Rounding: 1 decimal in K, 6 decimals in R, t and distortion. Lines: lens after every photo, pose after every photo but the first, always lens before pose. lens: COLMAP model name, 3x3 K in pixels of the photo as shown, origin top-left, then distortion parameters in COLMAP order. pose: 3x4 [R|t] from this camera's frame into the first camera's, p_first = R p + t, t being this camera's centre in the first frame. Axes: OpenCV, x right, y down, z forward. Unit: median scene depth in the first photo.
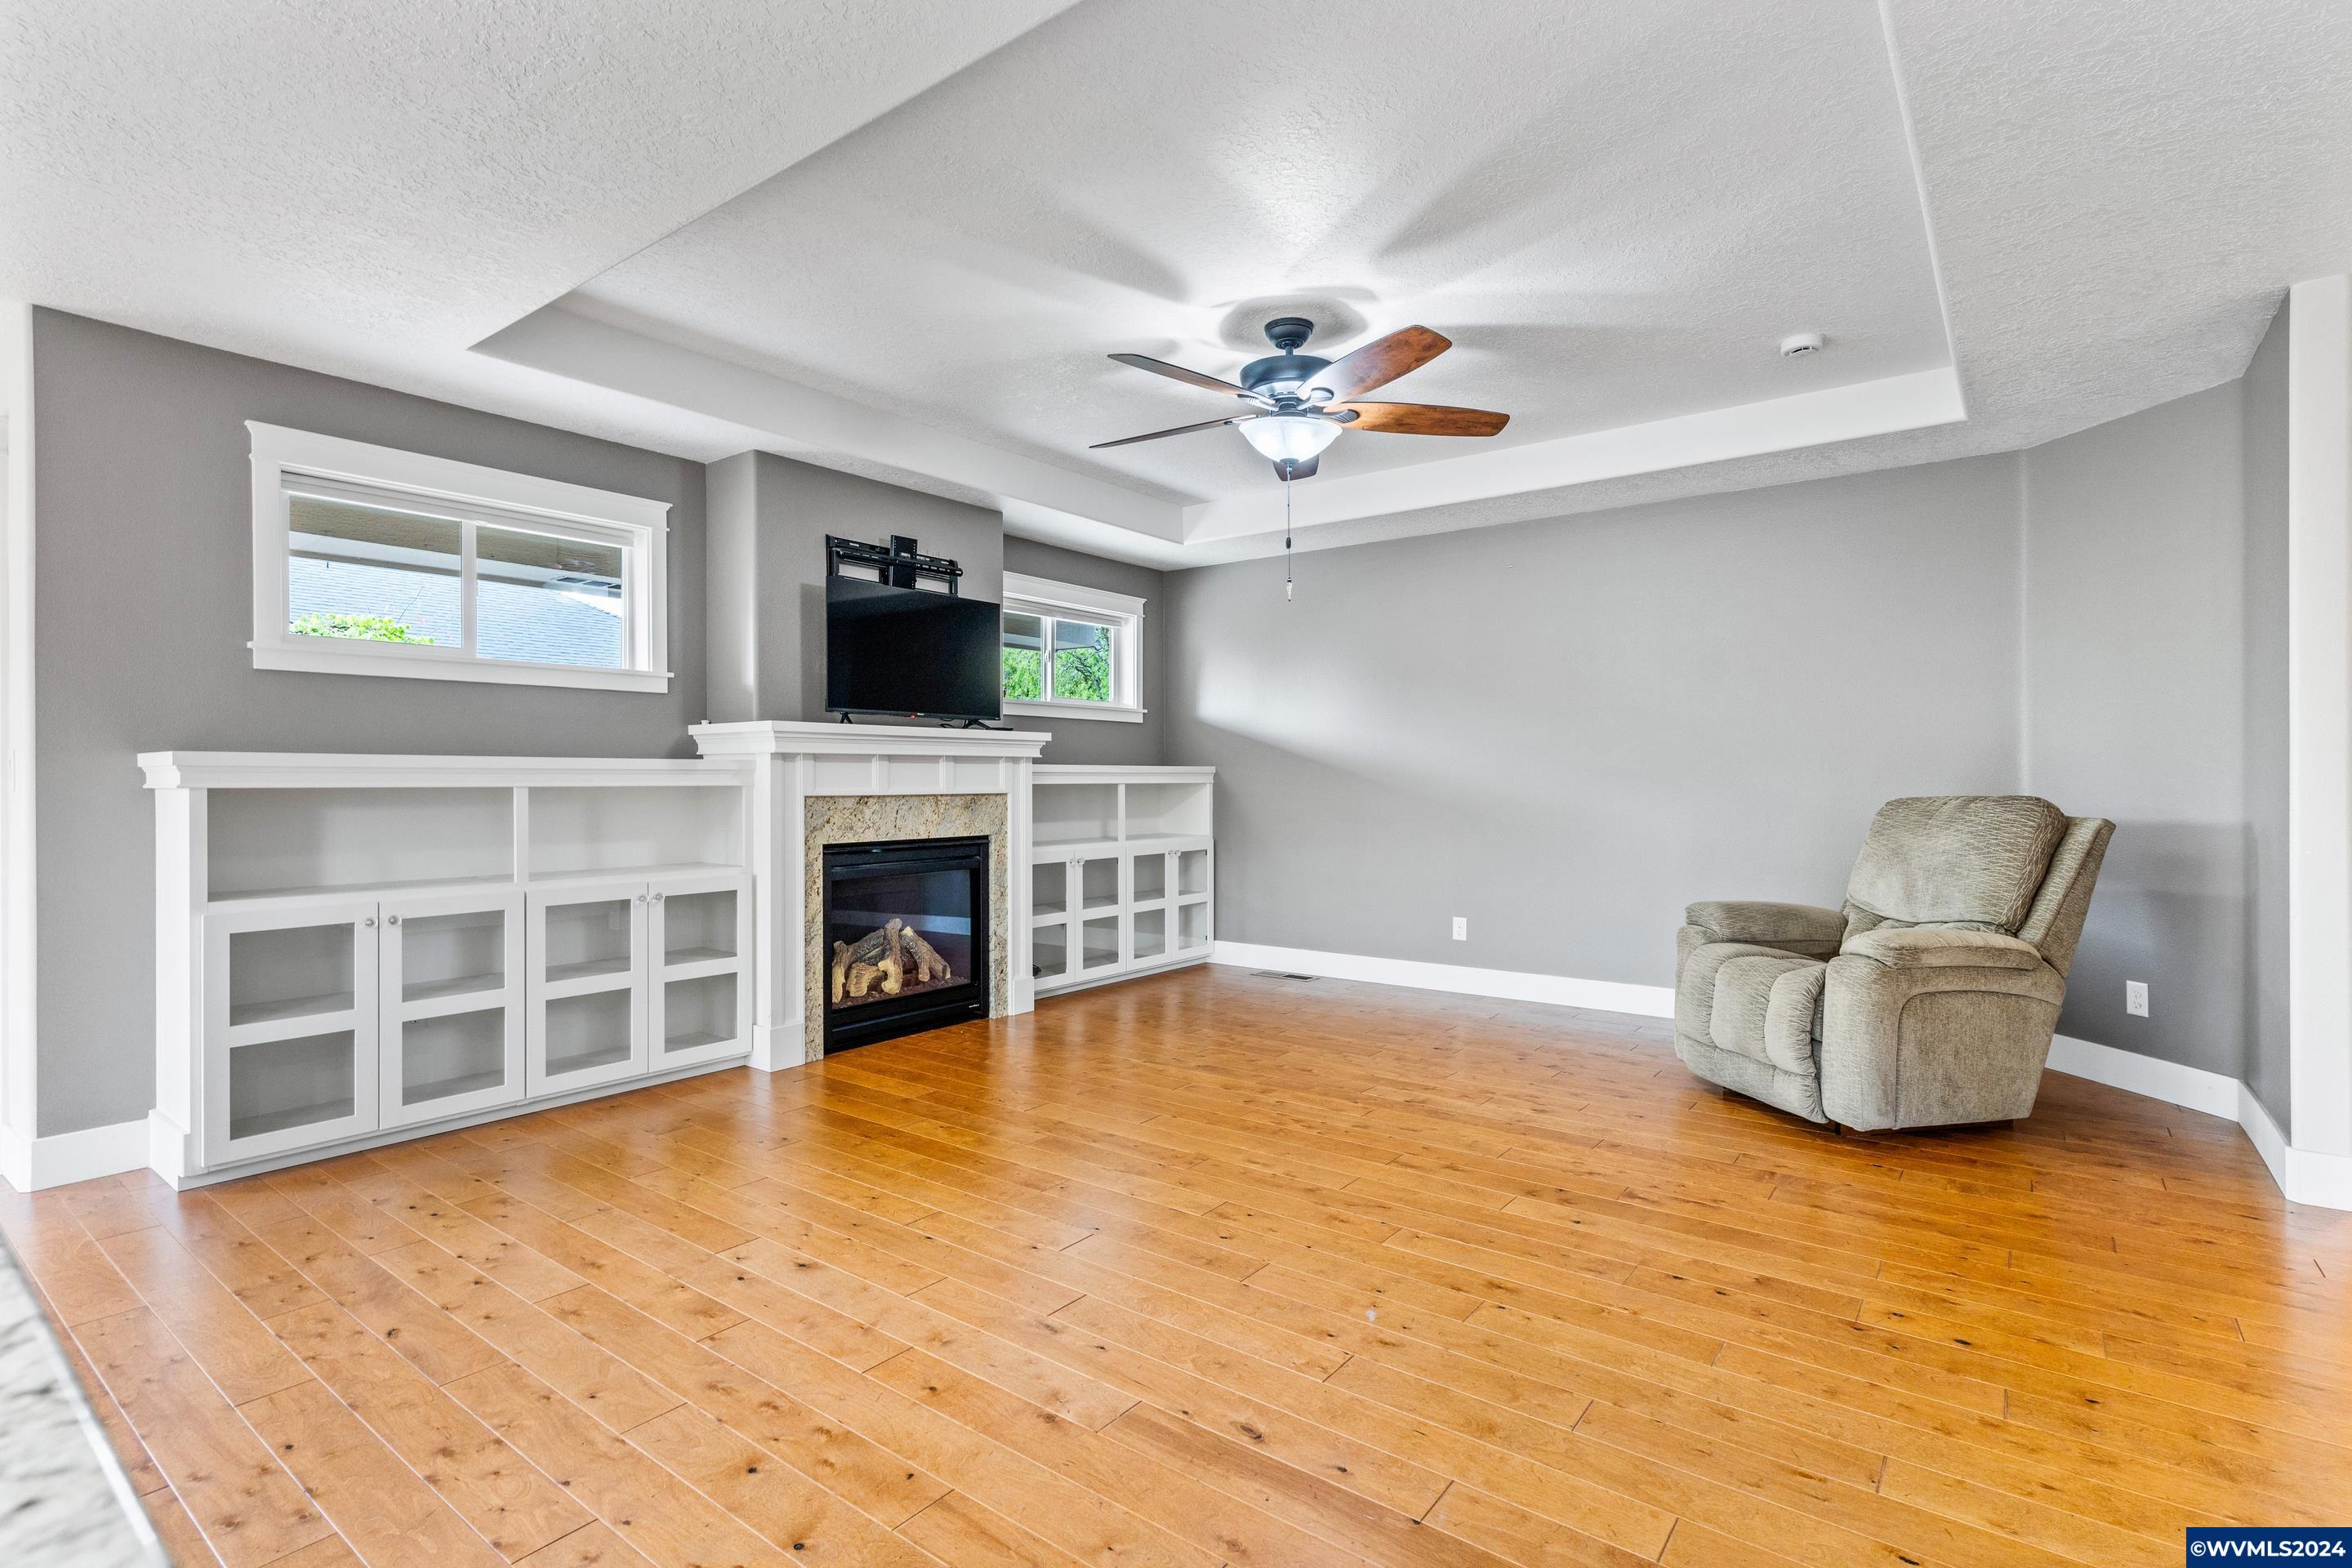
lens RADIAL K [[1113.7, 0, 1176.0], [0, 1113.7, 784.0], [0, 0, 1]] dist [0.001862, 0.000327]
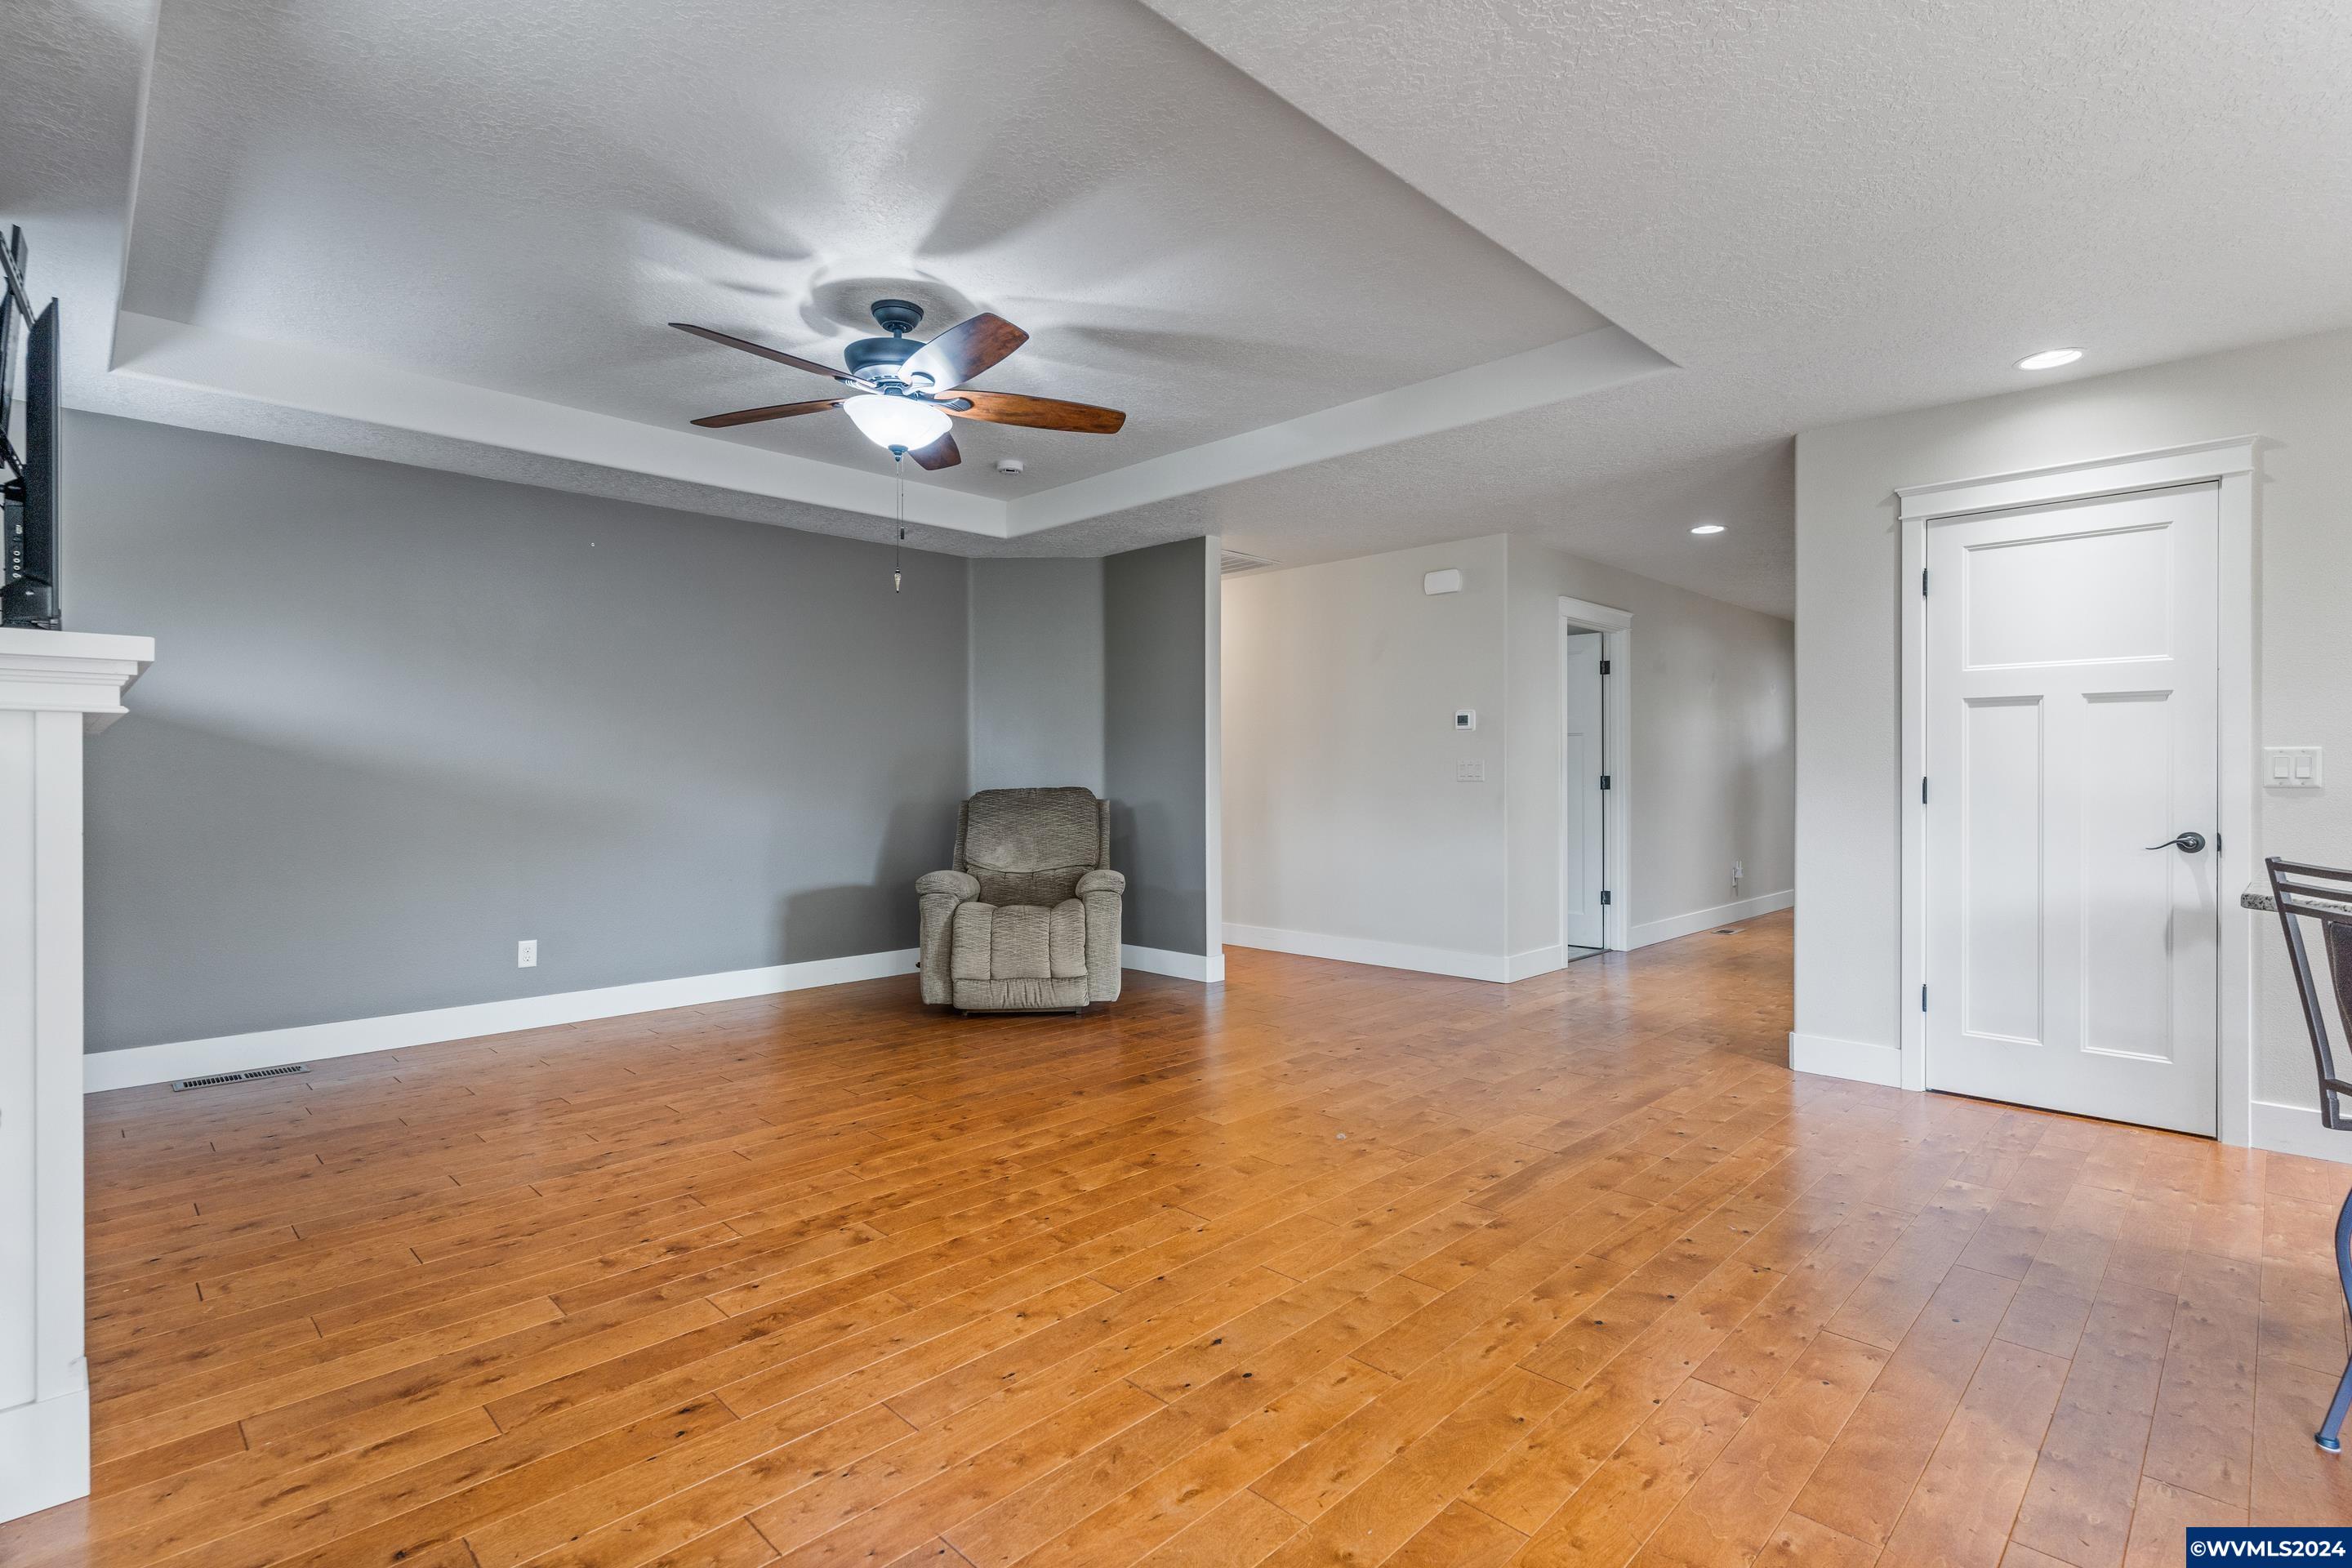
lens RADIAL K [[1098.9, 0, 1179.1], [0, 1098.9, 775.5], [0, 0, 1]] dist [0.002005, 0.000247]
pose [[0.134817, 0.002532, 0.990867, -0.708083], [0.005853, 0.999977, -0.003351, 0.000037], [-0.990853, 0.006252, 0.134799, 0.549779]]
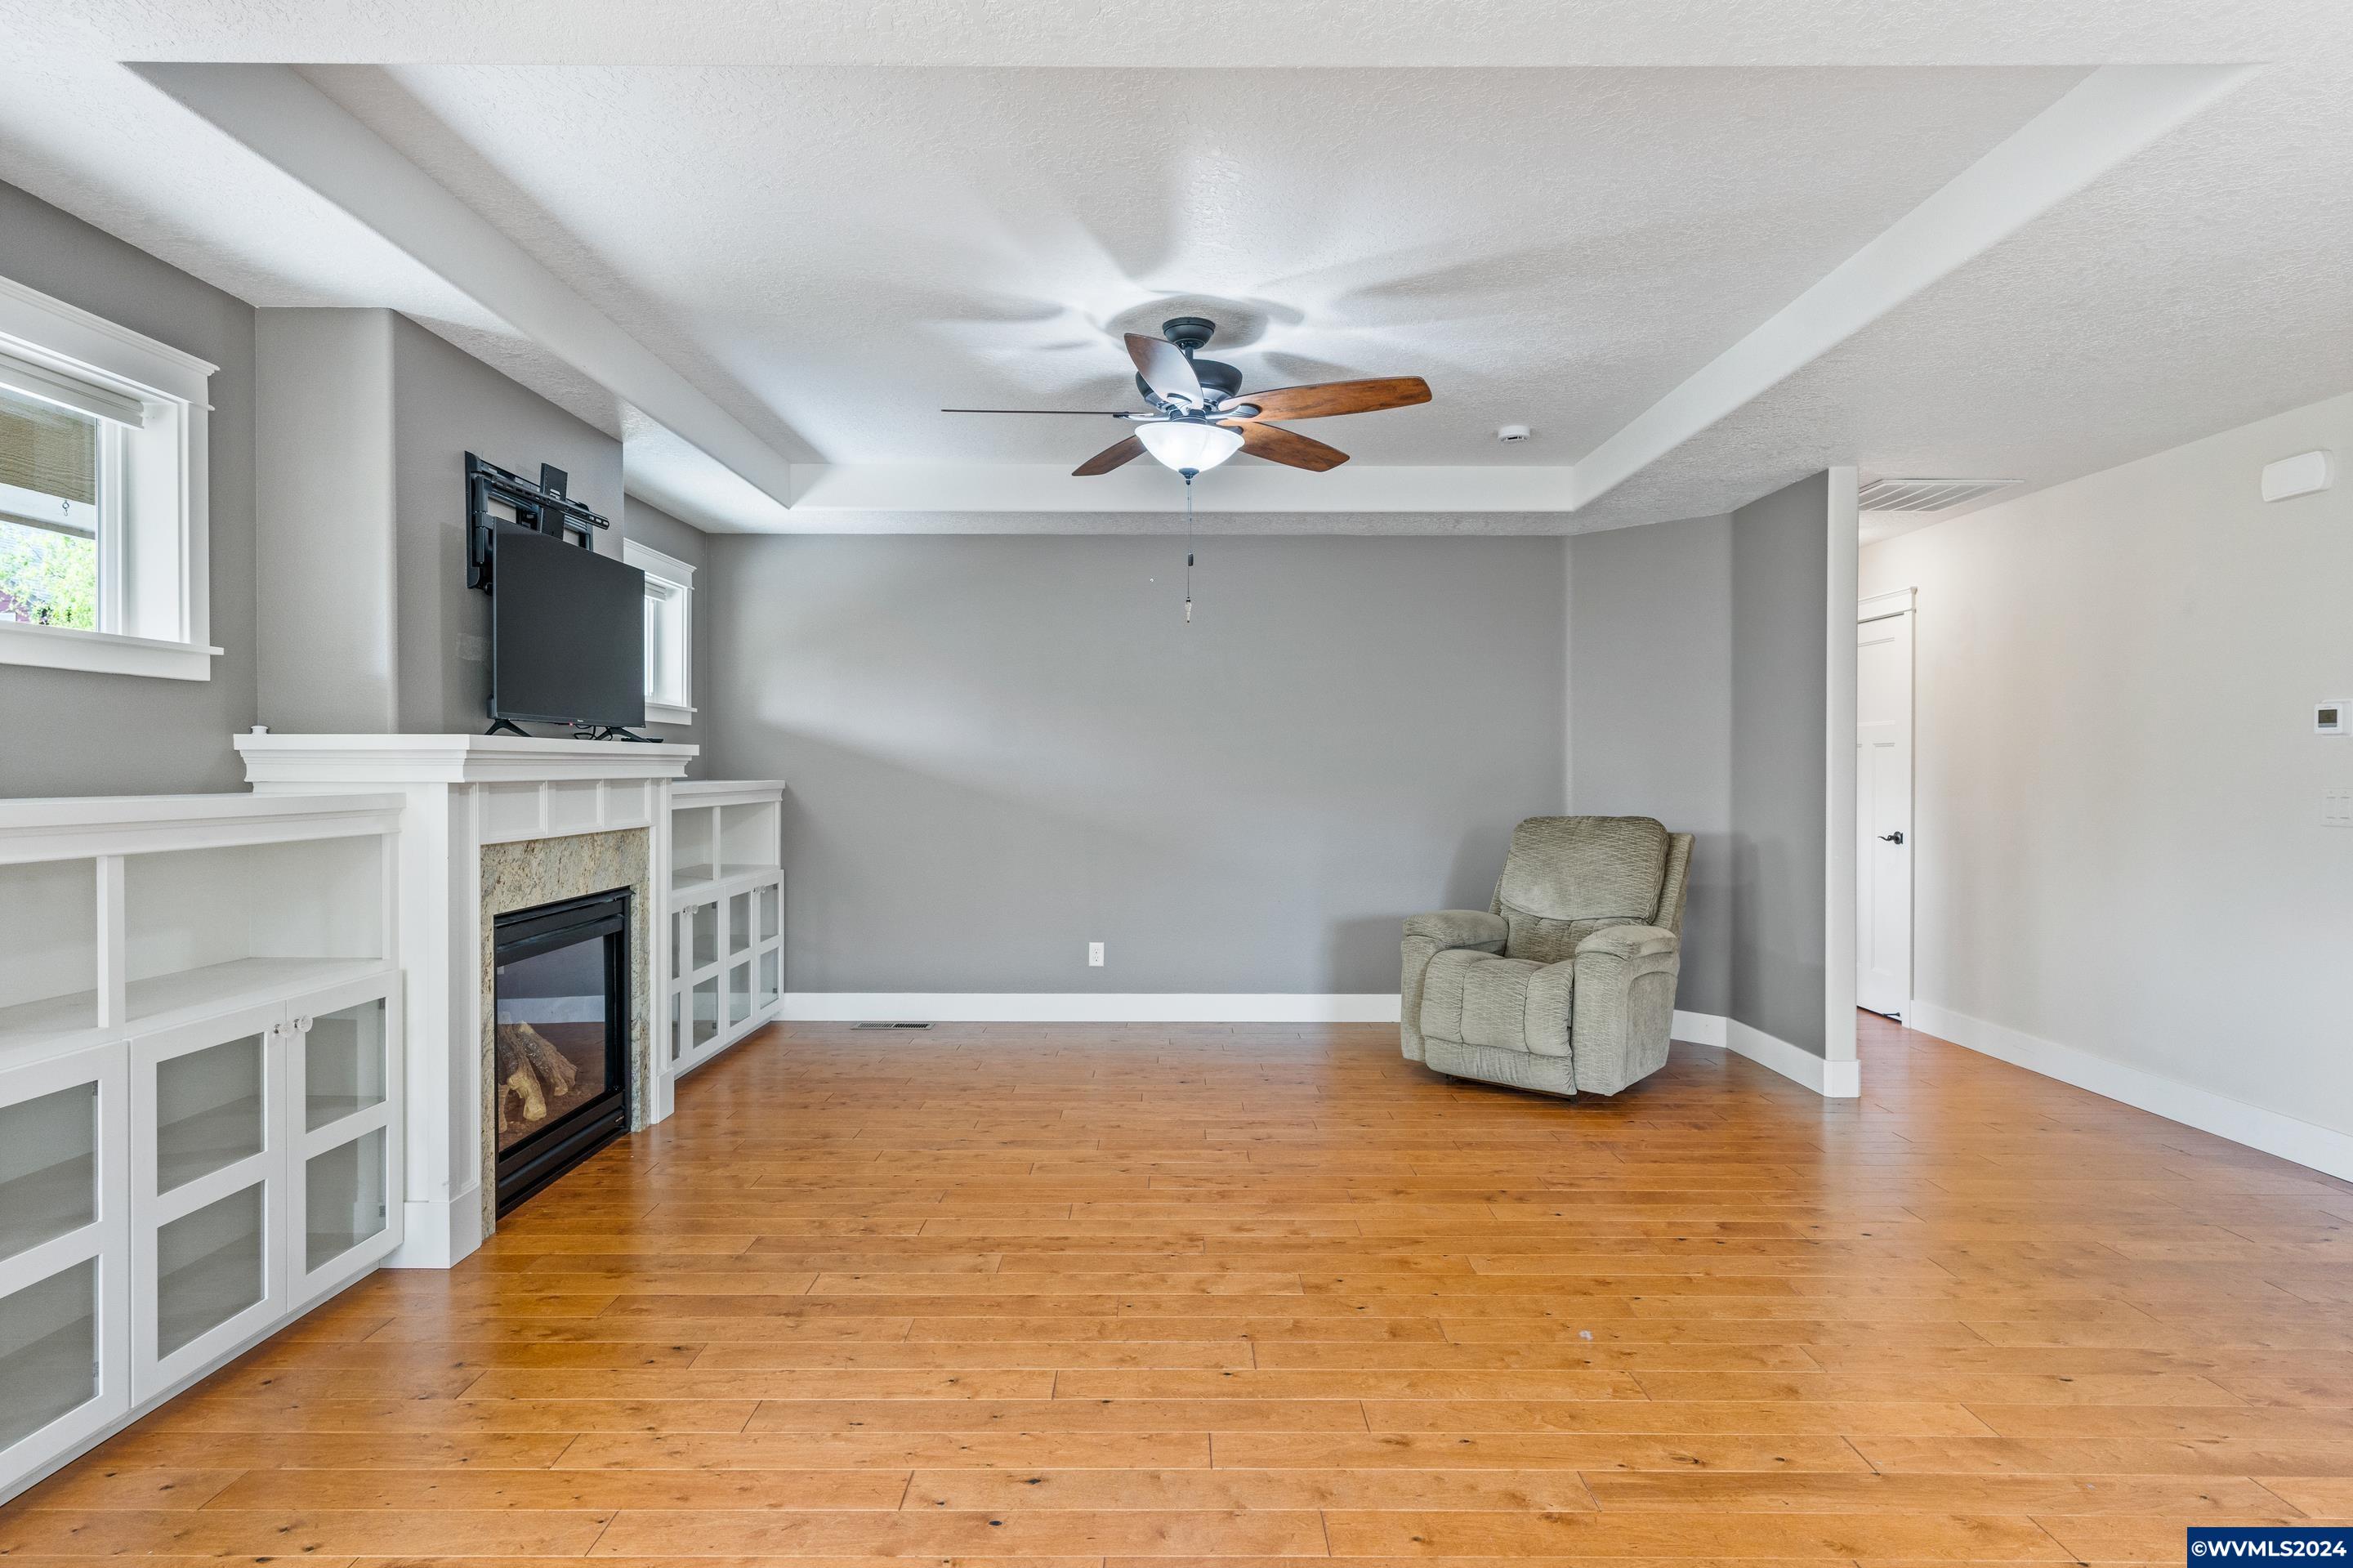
lens RADIAL K [[1246.2, 0, 1176.5], [0, 1246.2, 784.0], [0, 0, 1]] dist [0.001334, 0.001697]
pose [[0.796192, -0.004138, 0.605030, -0.465467], [-0.000440, 0.999972, 0.007418, -0.032668], [-0.605044, -0.006172, 0.796168, 0.156221]]
